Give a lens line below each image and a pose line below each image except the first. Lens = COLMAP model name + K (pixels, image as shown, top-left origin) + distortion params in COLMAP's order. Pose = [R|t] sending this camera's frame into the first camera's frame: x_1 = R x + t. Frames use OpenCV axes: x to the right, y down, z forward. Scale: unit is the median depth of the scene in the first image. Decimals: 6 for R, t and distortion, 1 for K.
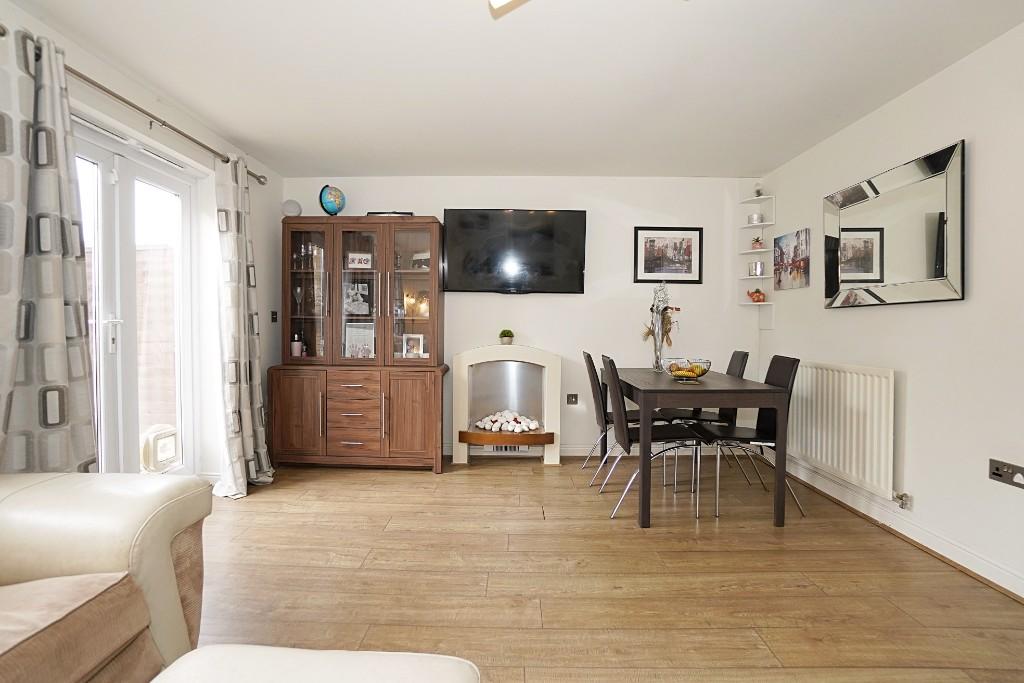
lens RADIAL K [[458.1, 0, 502.0], [0, 458.1, 335.5], [0, 0, 1]] dist [-0.063381, 0.023810]
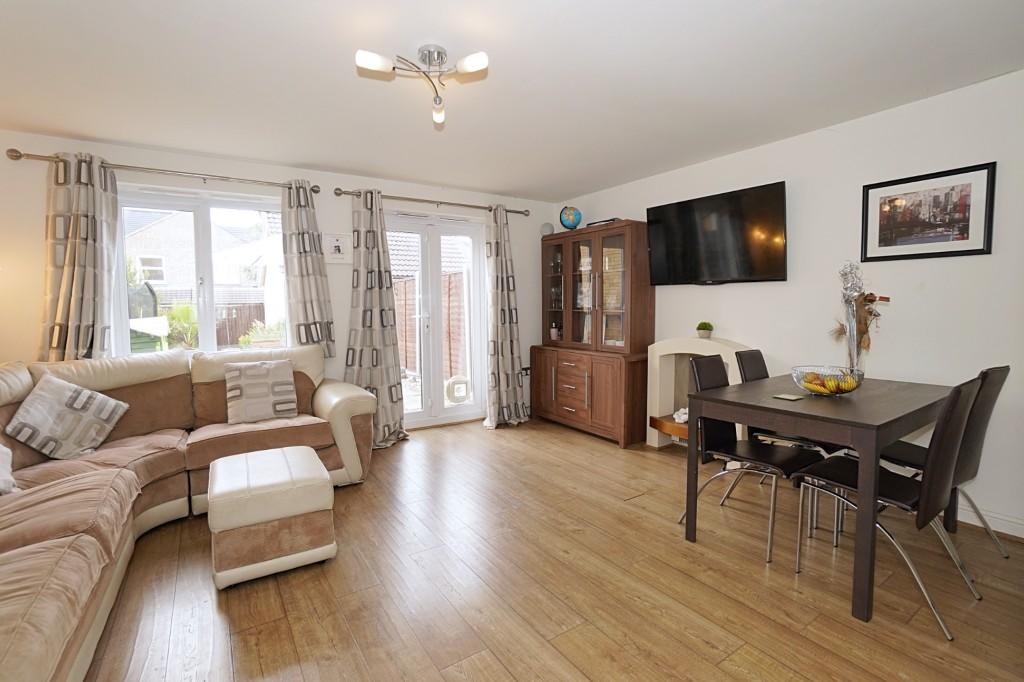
lens RADIAL K [[458.1, 0, 502.0], [0, 458.1, 335.0], [0, 0, 1]] dist [-0.063381, 0.023810]
pose [[0.568062, 0.040924, -0.821968, 0.613134], [-0.005712, 0.998935, 0.045787, -0.029901], [0.822966, -0.021315, 0.567691, 0.115965]]
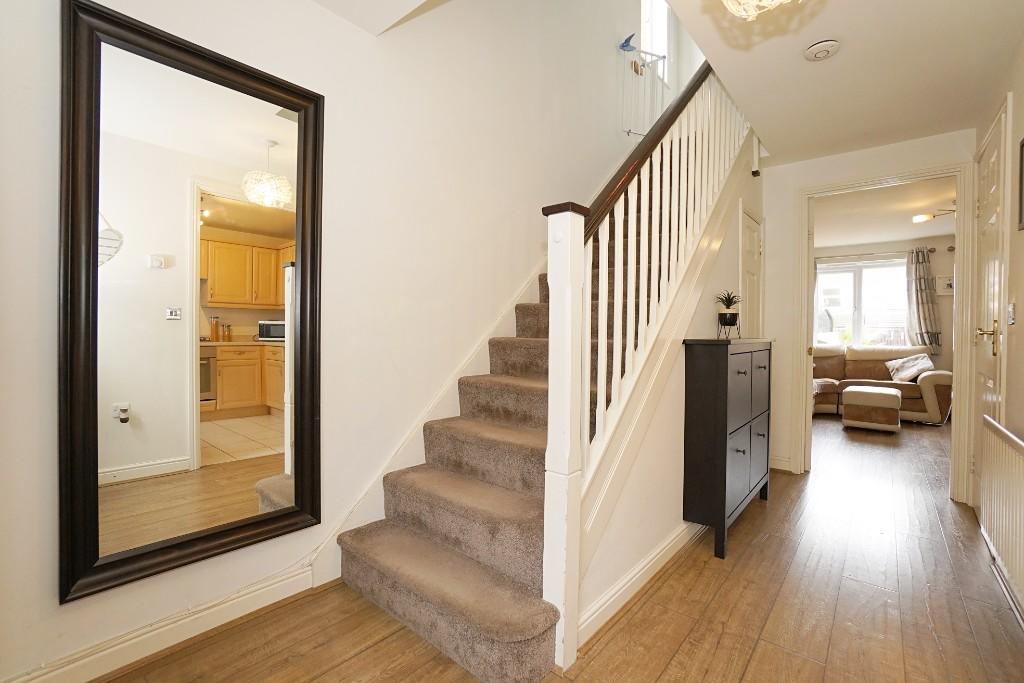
lens RADIAL K [[458.1, 0, 502.0], [0, 458.1, 335.5], [0, 0, 1]] dist [-0.063381, 0.023810]
pose [[-0.635326, 0.009580, -0.772184, 1.897620], [-0.025967, 0.999093, 0.033760, -0.009203], [0.771807, 0.041500, -0.634501, 0.179566]]
